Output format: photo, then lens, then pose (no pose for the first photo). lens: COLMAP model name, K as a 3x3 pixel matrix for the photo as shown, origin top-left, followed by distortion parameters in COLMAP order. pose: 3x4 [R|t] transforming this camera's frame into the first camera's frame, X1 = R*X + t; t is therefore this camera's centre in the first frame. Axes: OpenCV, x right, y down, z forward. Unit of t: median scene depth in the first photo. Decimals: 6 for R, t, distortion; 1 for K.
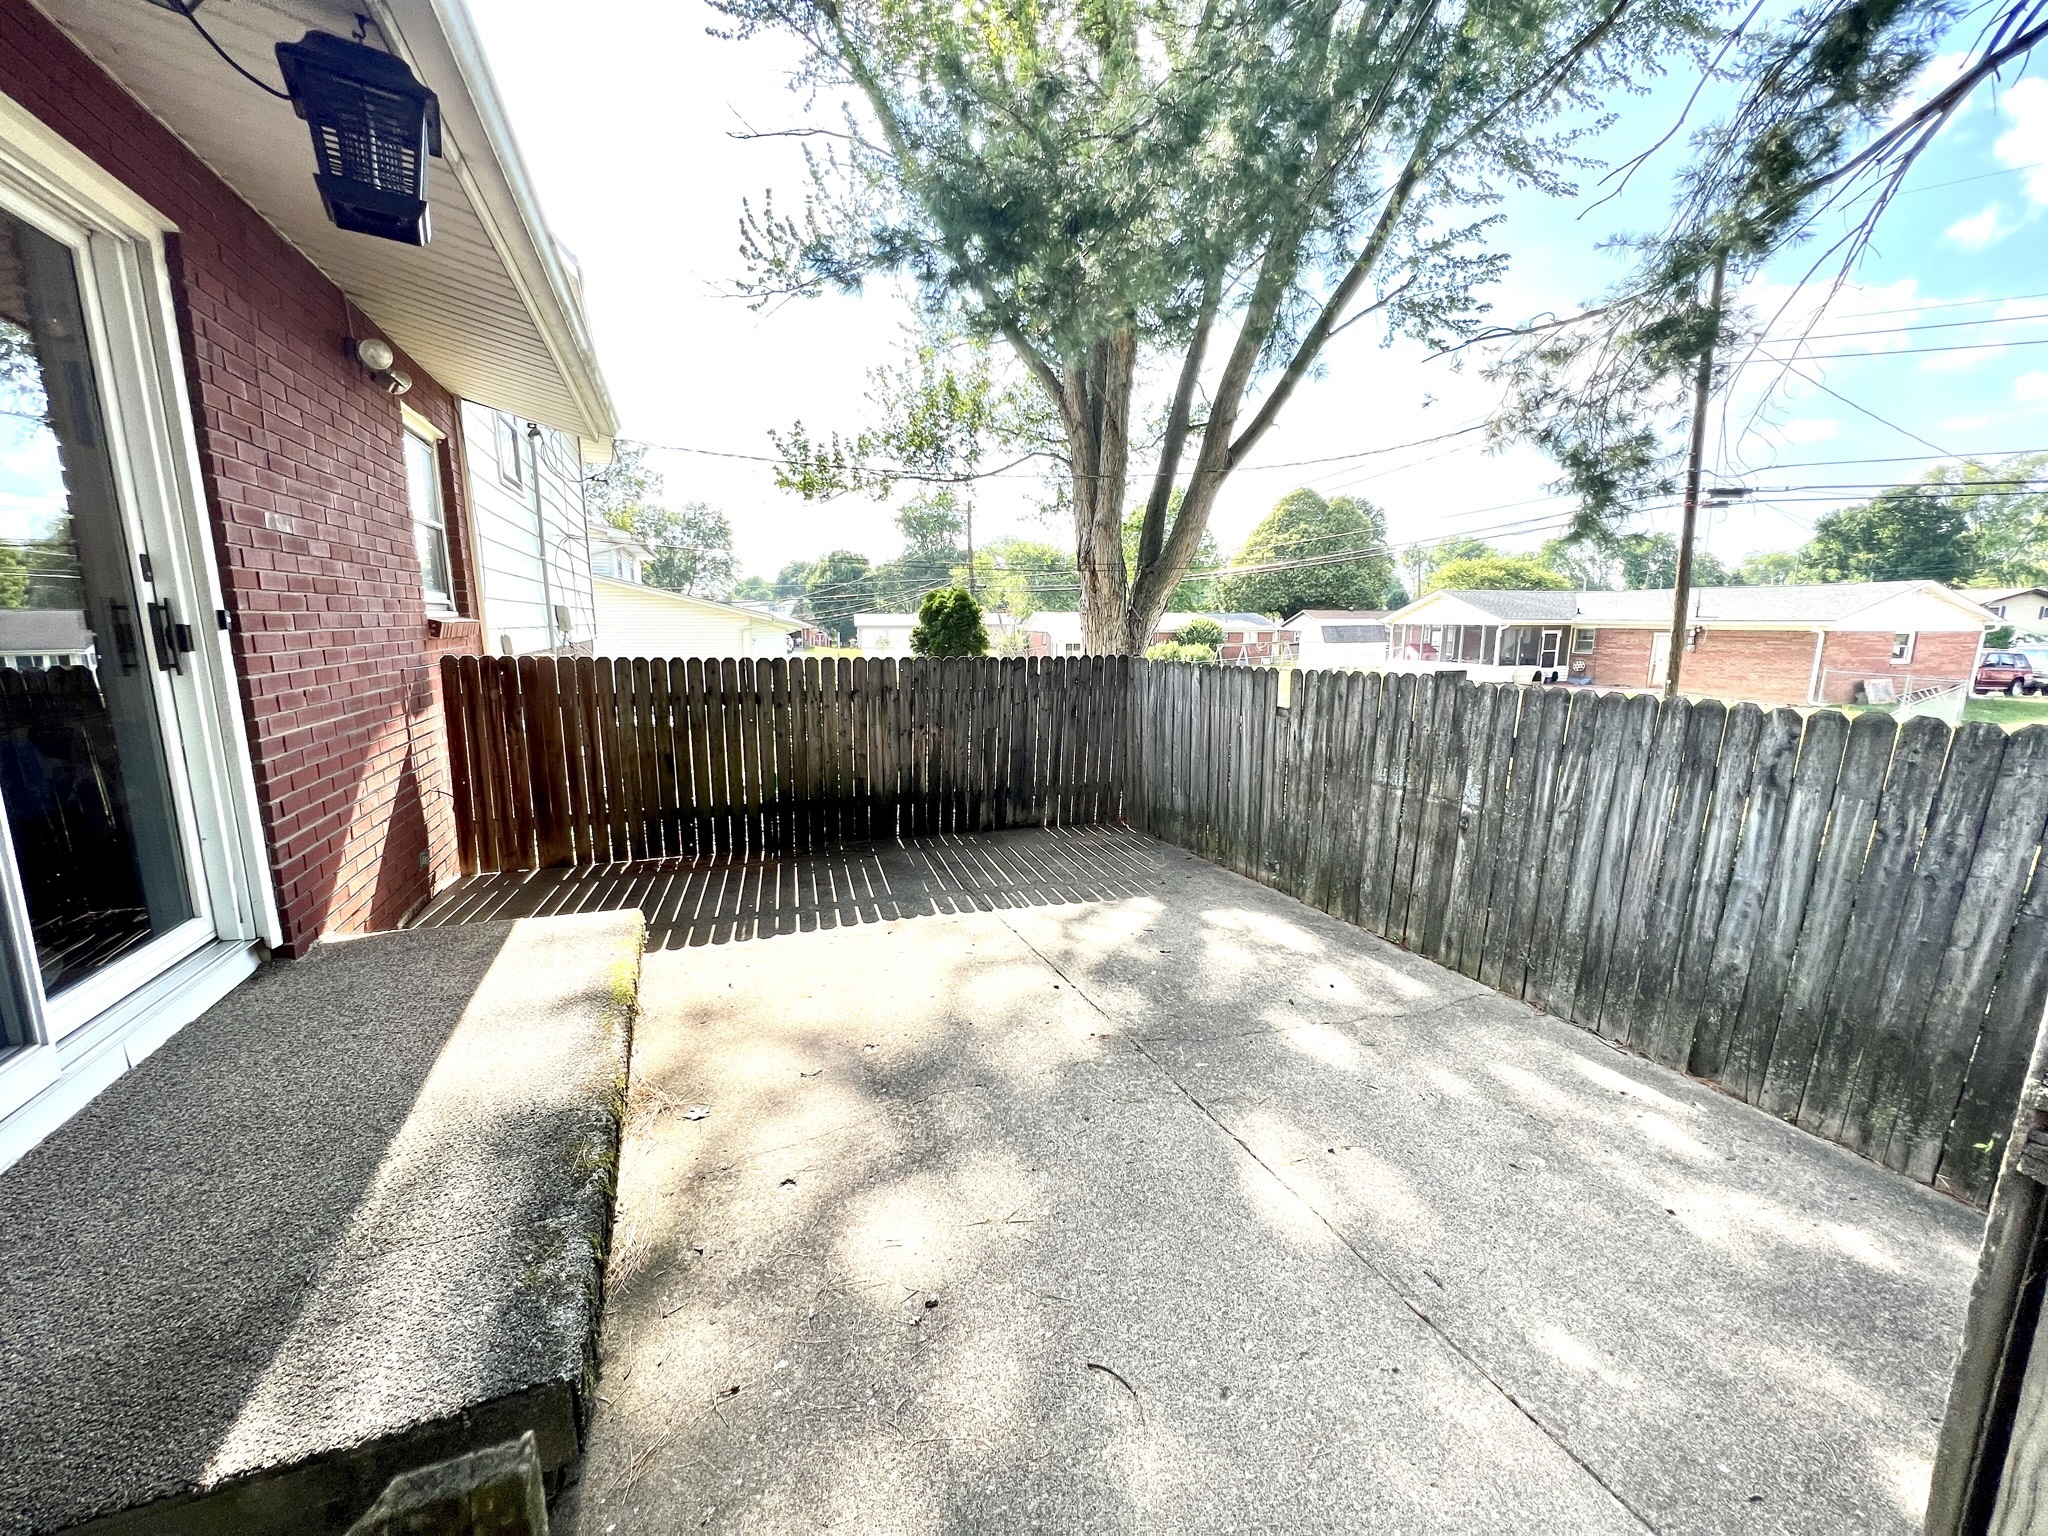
lens RADIAL K [[821.7, 0, 1014.9], [0, 821.7, 769.7], [0, 0, 1]] dist [0.001145, 0.000022]
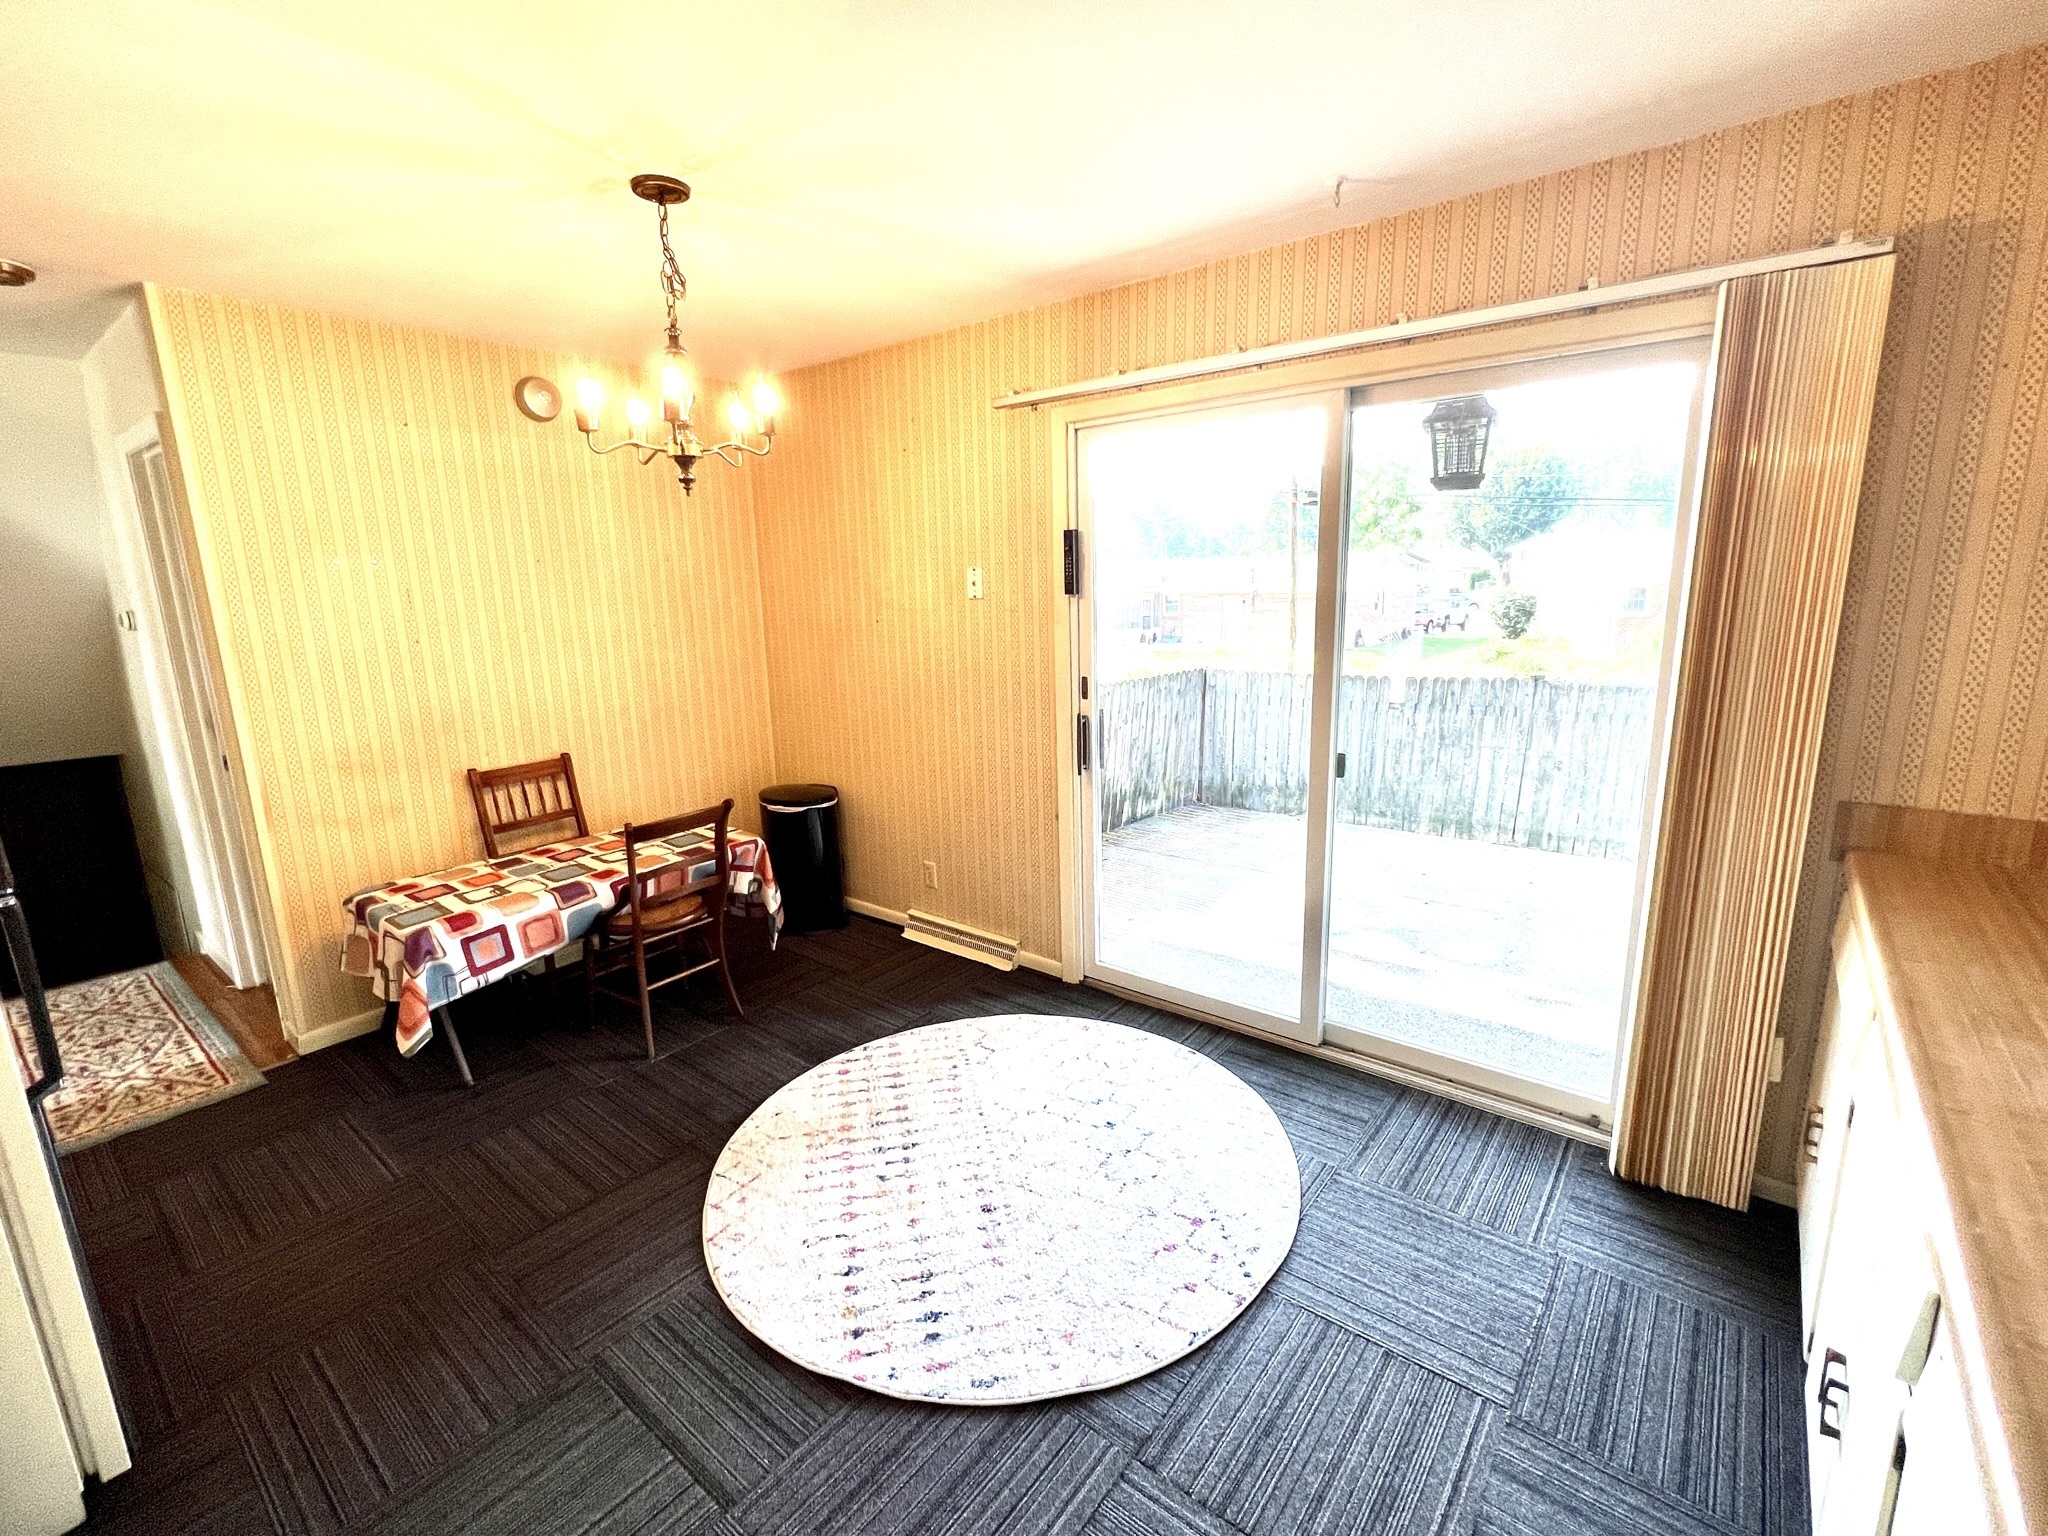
lens RADIAL K [[904.4, 0, 1027.1], [0, 904.4, 768.6], [0, 0, 1]] dist [-0.001343, -0.000036]
pose [[0.861536, -0.124510, 0.492193, -1.067980], [0.113754, 0.992154, 0.051869, -0.121139], [-0.494789, 0.011302, 0.868940, -0.066498]]
